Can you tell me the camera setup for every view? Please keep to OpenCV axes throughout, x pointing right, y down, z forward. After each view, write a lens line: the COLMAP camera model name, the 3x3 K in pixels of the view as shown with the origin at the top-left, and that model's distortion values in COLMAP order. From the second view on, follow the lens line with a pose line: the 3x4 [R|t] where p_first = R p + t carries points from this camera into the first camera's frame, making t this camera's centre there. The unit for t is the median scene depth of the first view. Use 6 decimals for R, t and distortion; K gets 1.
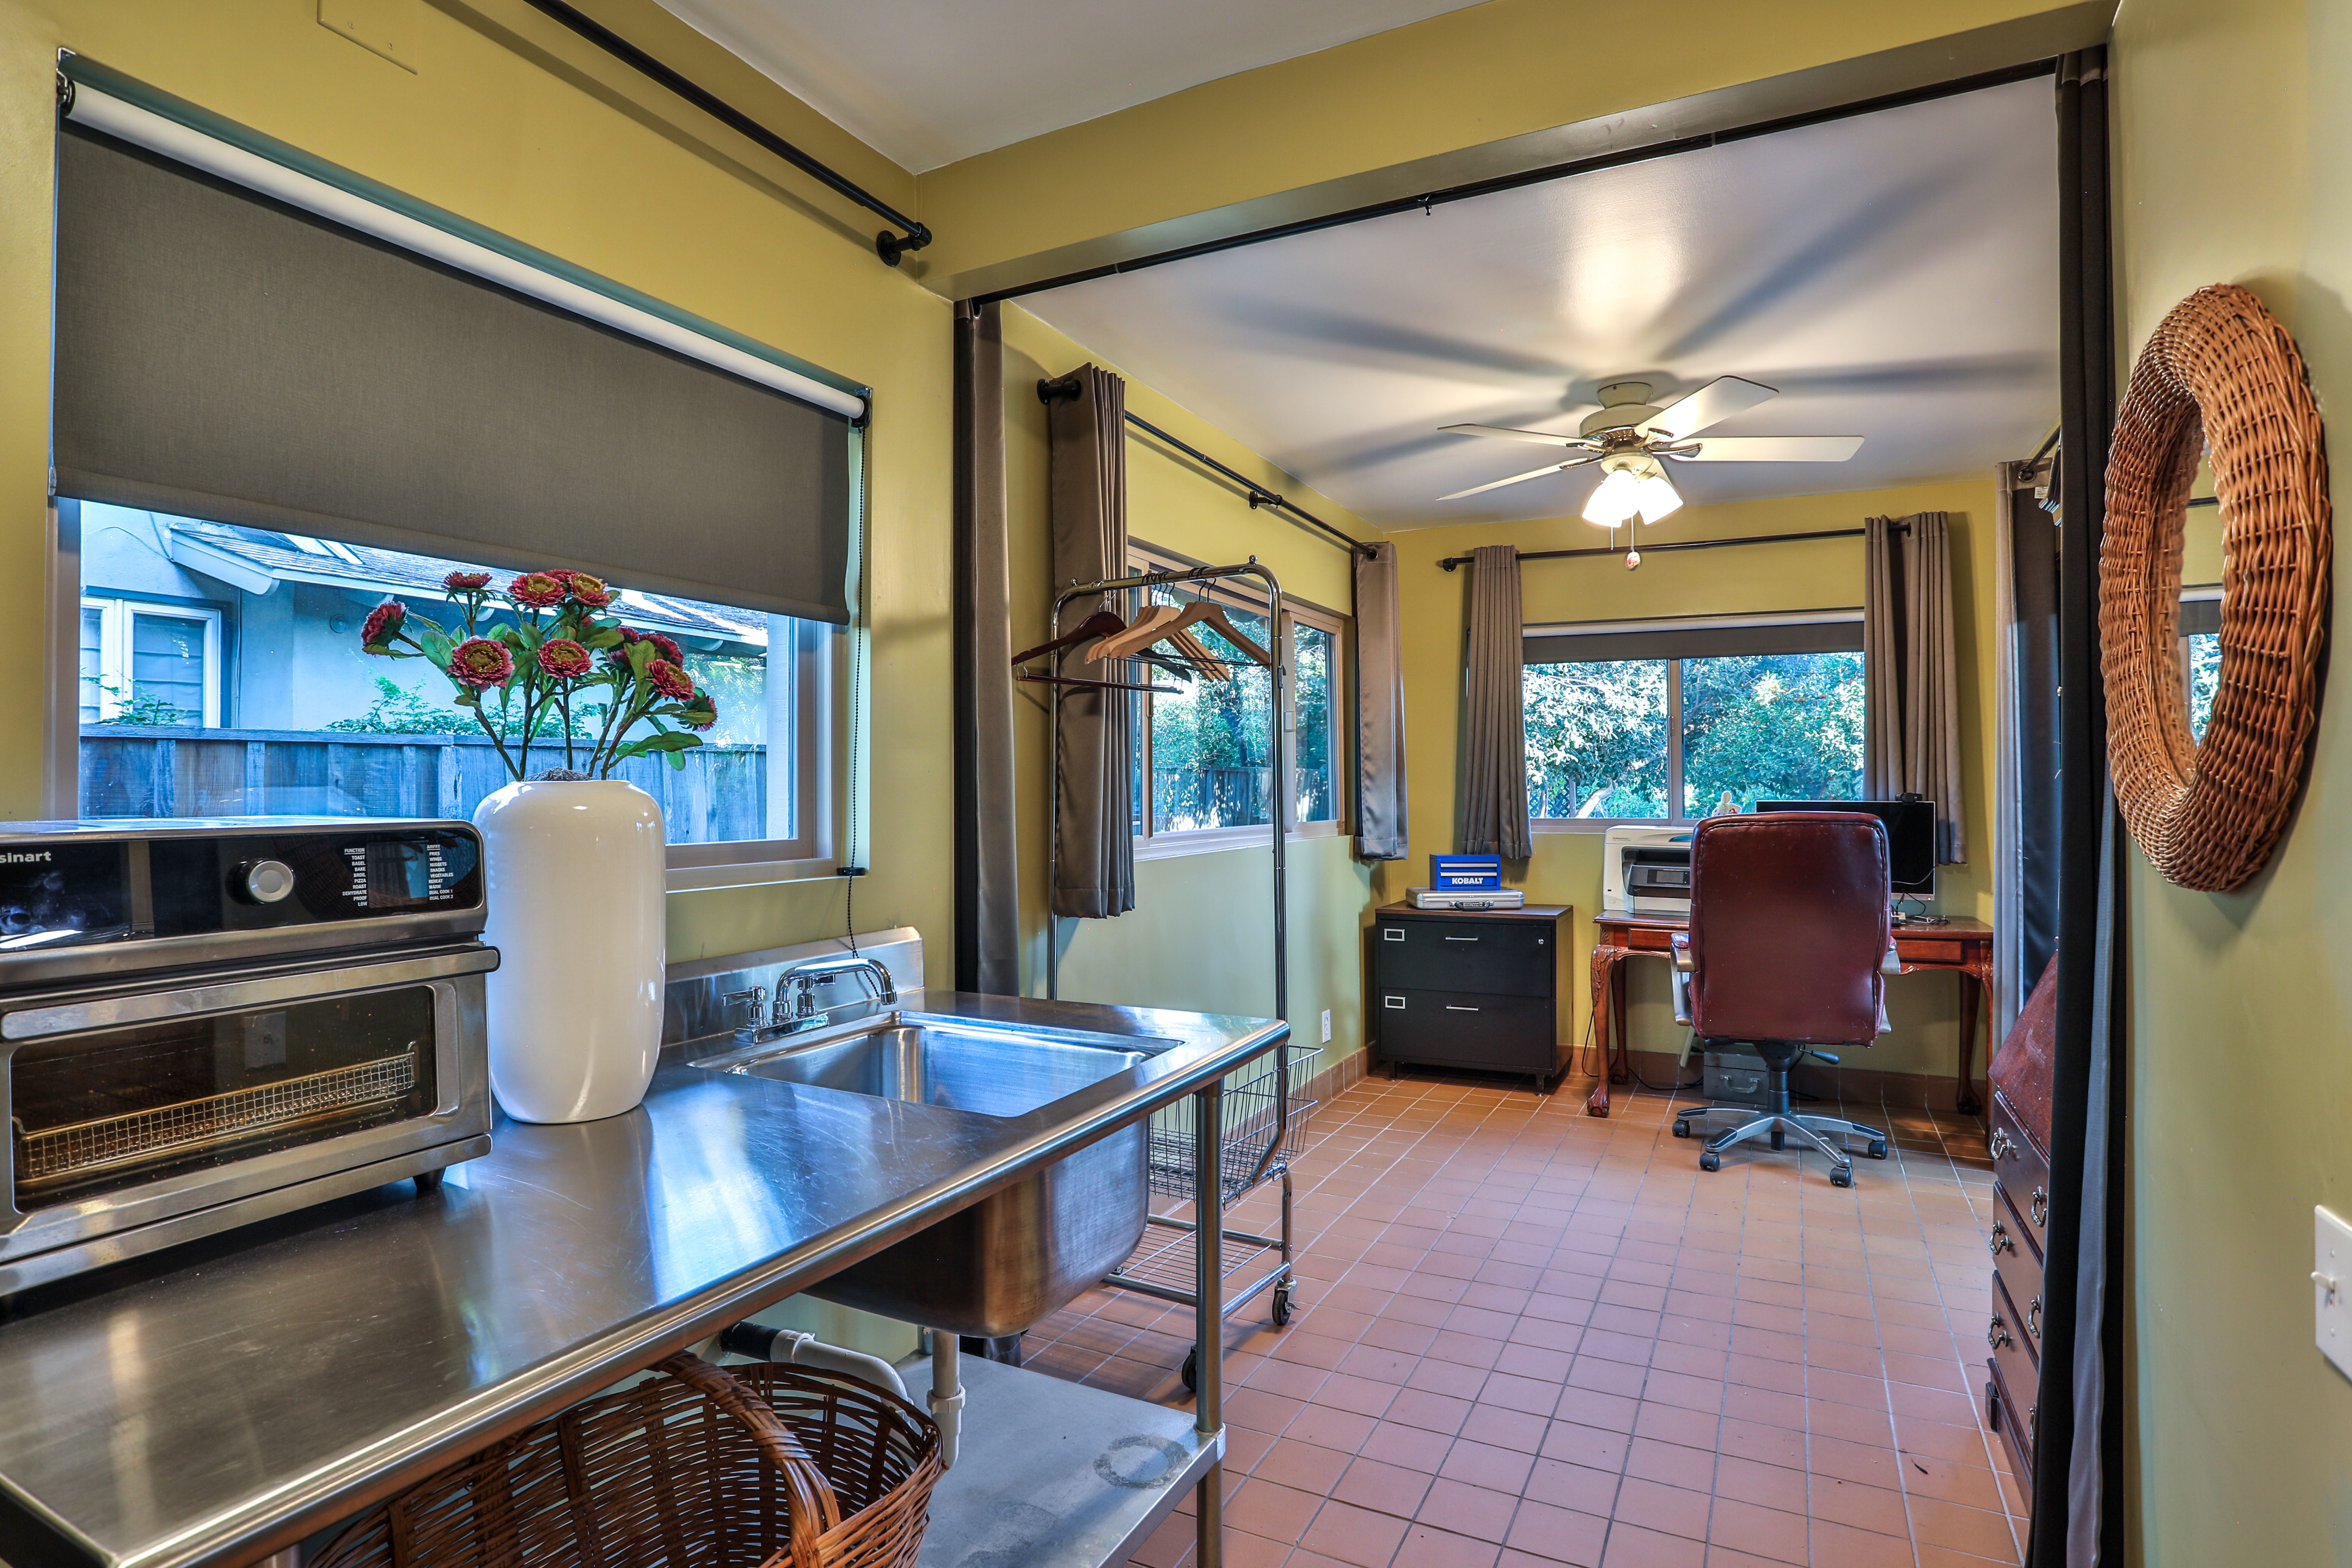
lens RADIAL K [[1209.0, 0, 1168.9], [0, 1209.0, 779.3], [0, 0, 1]] dist [-0.083919, 0.037853]
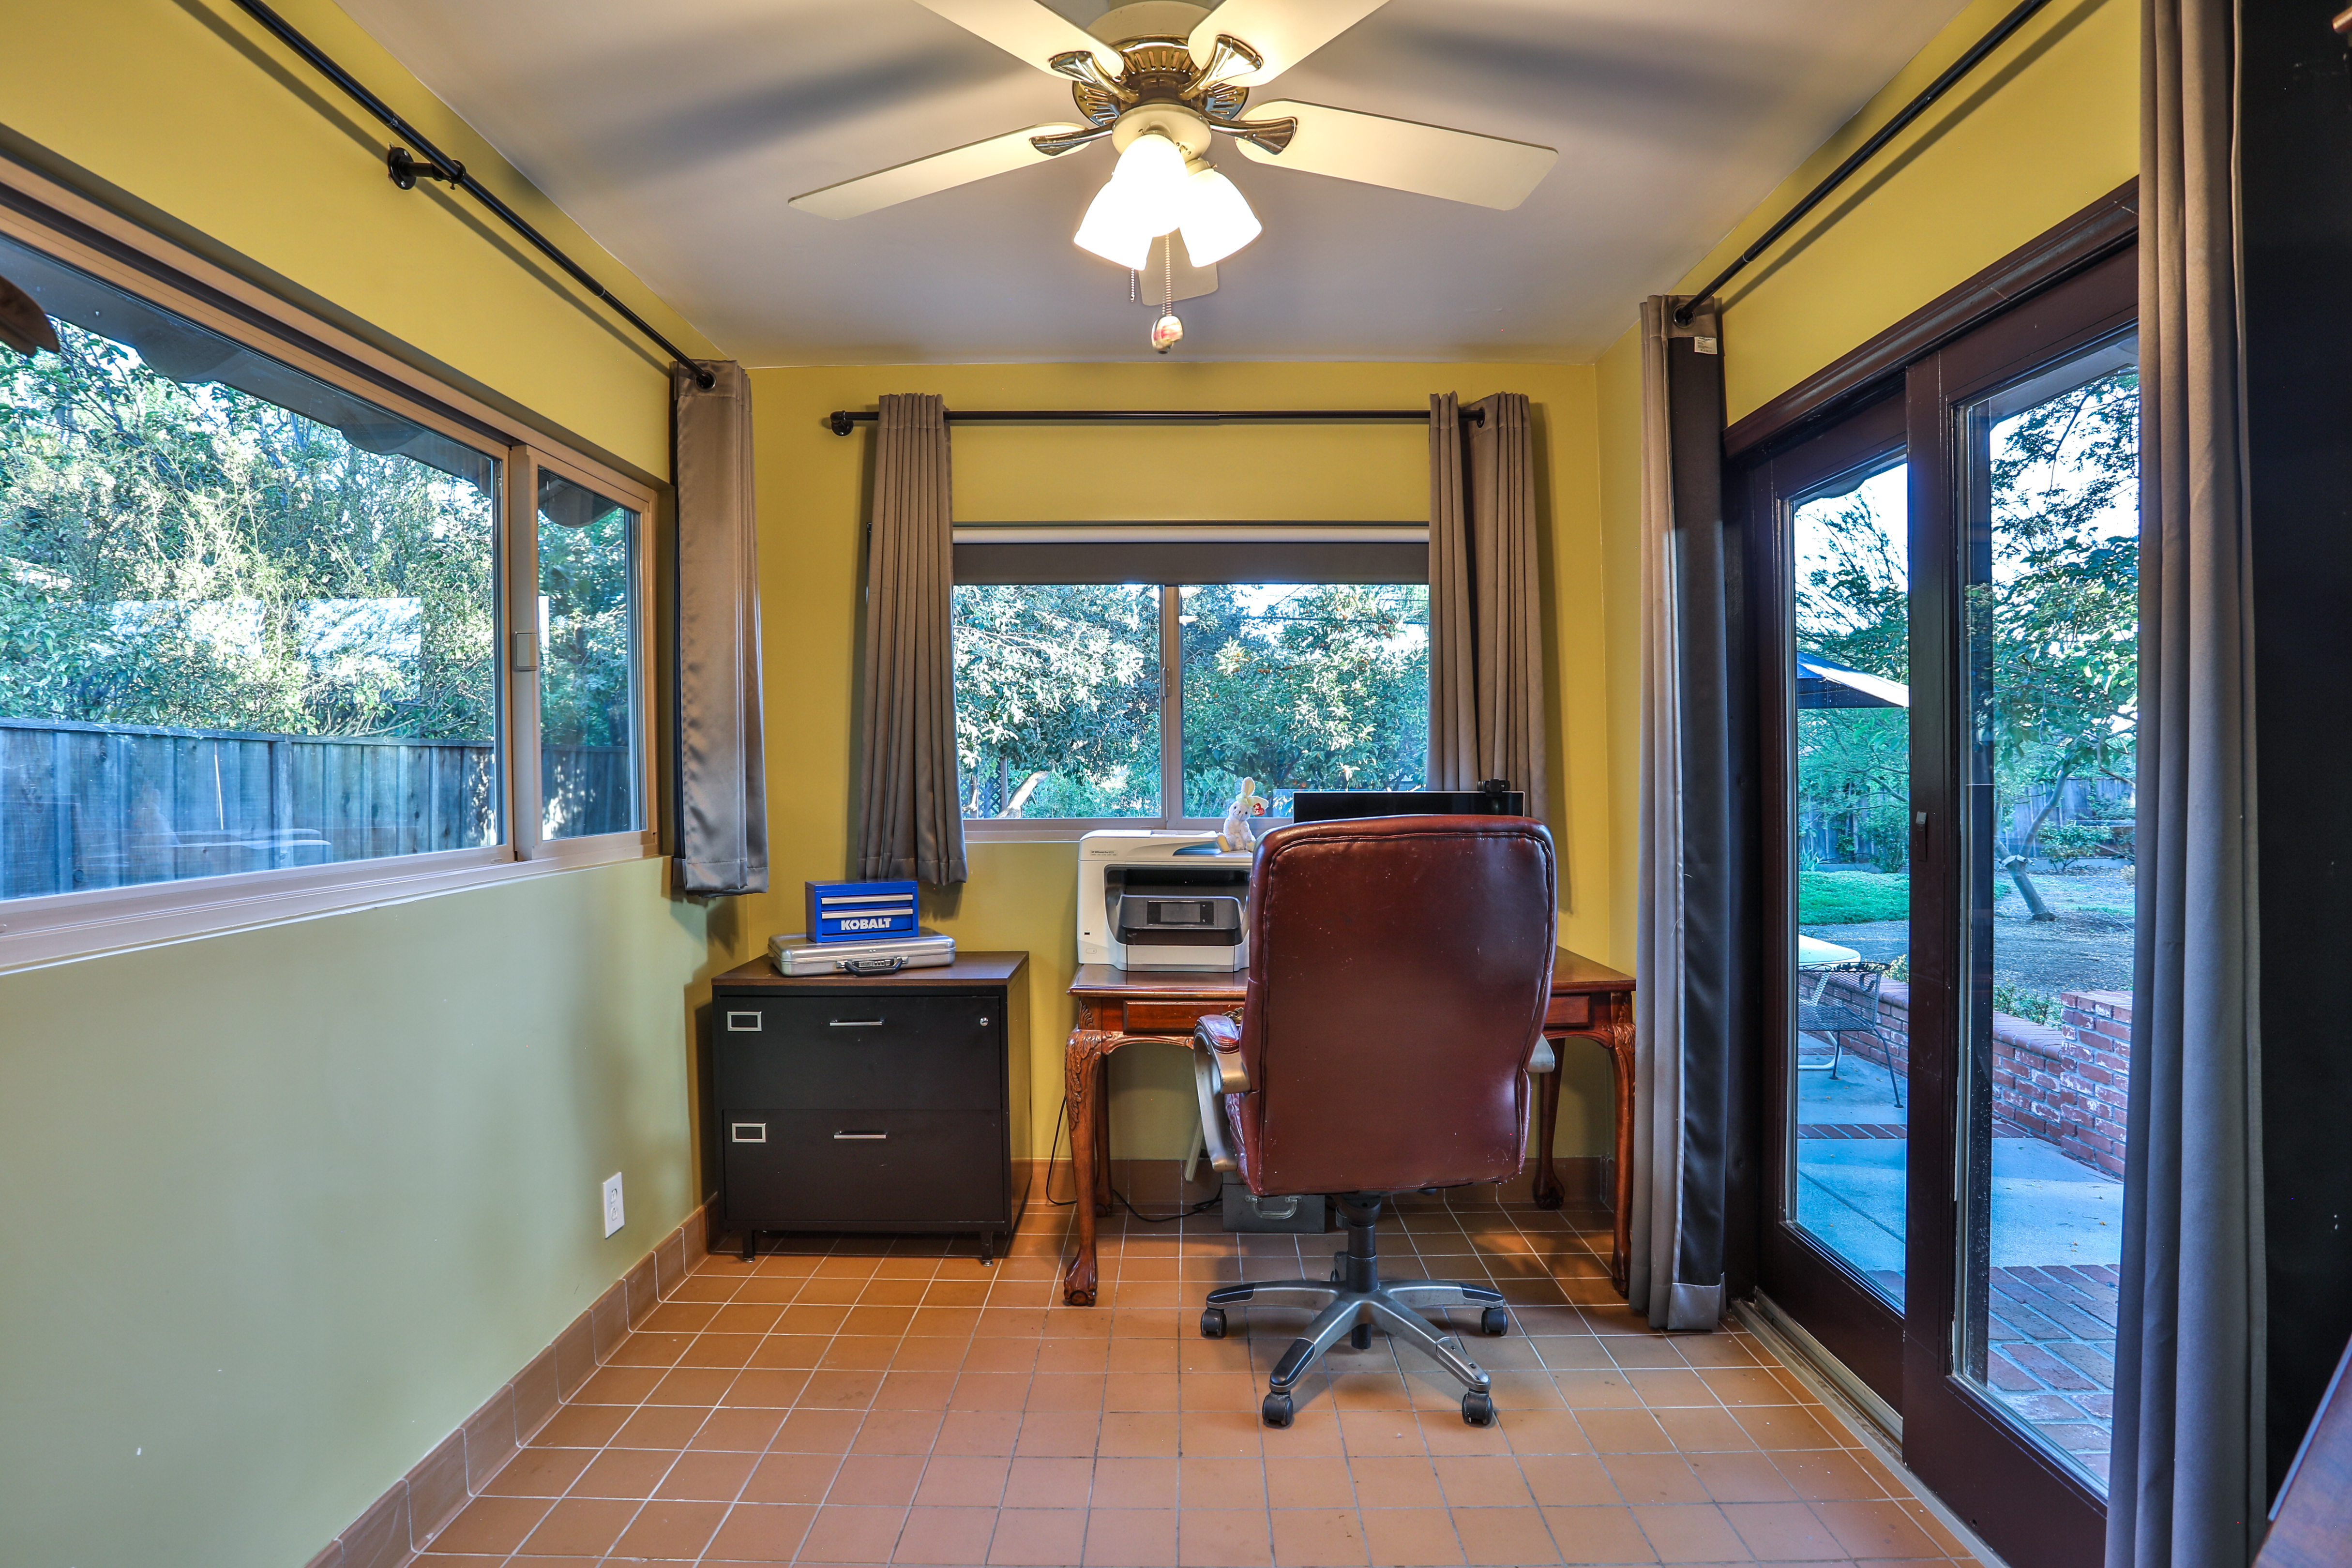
lens RADIAL K [[1209.0, 0, 1168.9], [0, 1209.0, 779.3], [0, 0, 1]] dist [-0.083919, 0.037853]
pose [[0.893938, -0.006747, 0.448140, 0.111326], [0.000191, 0.999892, 0.014674, 0.000629], [-0.448190, -0.013032, 0.893843, 0.379231]]
